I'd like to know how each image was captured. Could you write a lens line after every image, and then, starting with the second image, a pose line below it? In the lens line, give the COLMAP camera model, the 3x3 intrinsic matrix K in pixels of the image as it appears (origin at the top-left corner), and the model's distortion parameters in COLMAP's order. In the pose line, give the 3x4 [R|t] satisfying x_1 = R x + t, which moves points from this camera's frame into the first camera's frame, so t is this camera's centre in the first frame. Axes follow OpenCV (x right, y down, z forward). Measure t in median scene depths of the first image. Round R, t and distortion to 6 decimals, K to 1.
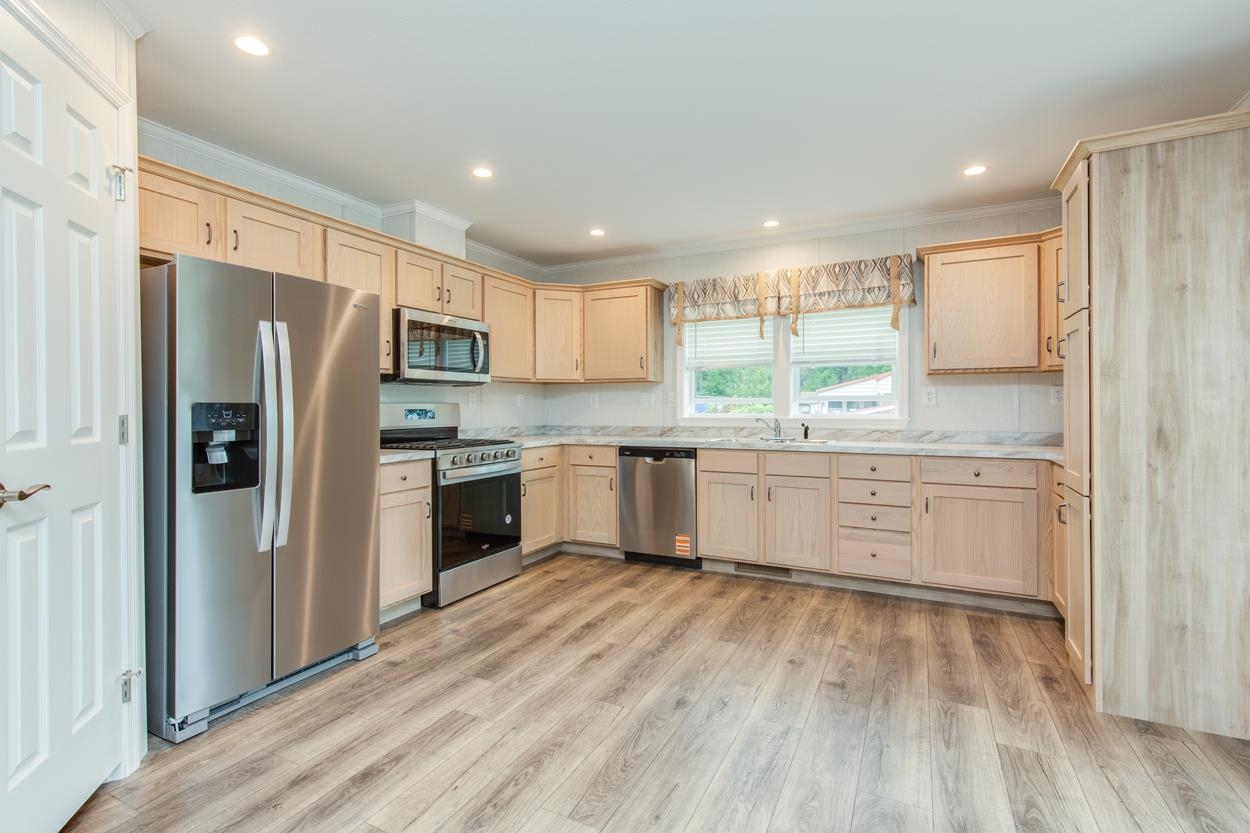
lens RADIAL K [[572.4, 0, 632.3], [0, 572.4, 406.2], [0, 0, 1]] dist [0.002139, -0.000304]
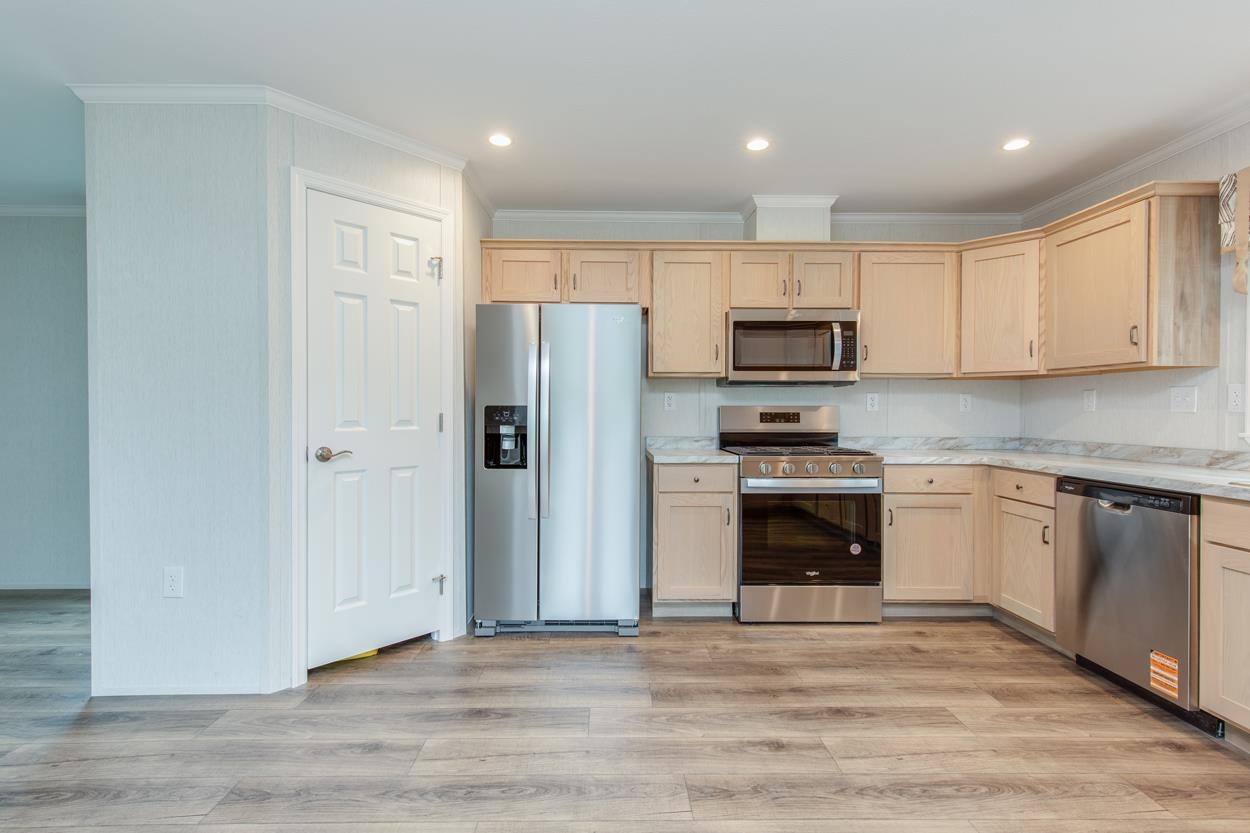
lens RADIAL K [[570.7, 0, 616.6], [0, 570.7, 413.6], [0, 0, 1]] dist [0.003227, 0.000759]
pose [[0.463664, 0.011231, -0.885940, 0.396751], [-0.006094, 0.999936, 0.009487, 0.000069], [0.885990, 0.001000, 0.463703, 0.379100]]
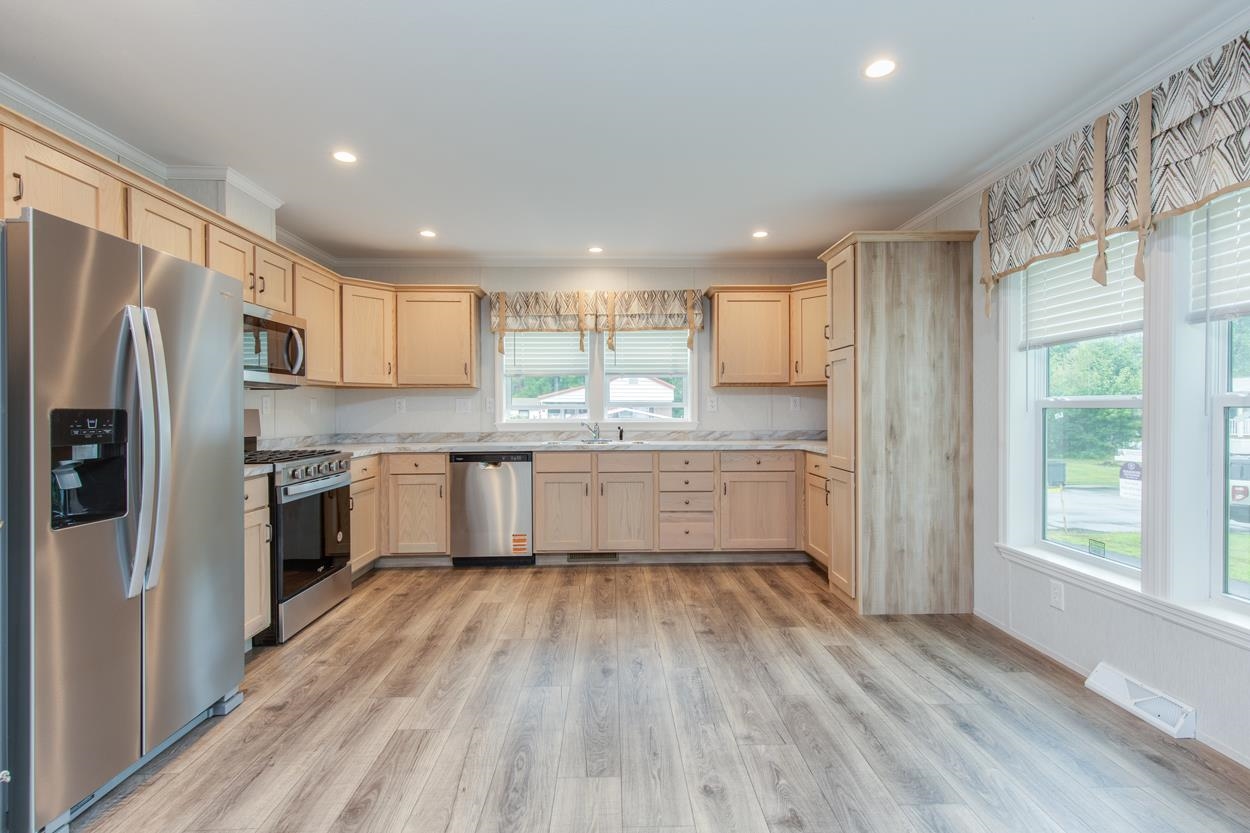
lens RADIAL K [[560.8, 0, 630.0], [0, 560.8, 414.8], [0, 0, 1]] dist [0.004344, -0.000565]
pose [[0.880978, -0.004407, 0.473137, -0.270814], [0.002239, 0.999984, 0.005144, 0.000396], [-0.473152, -0.003473, 0.880974, -0.004862]]
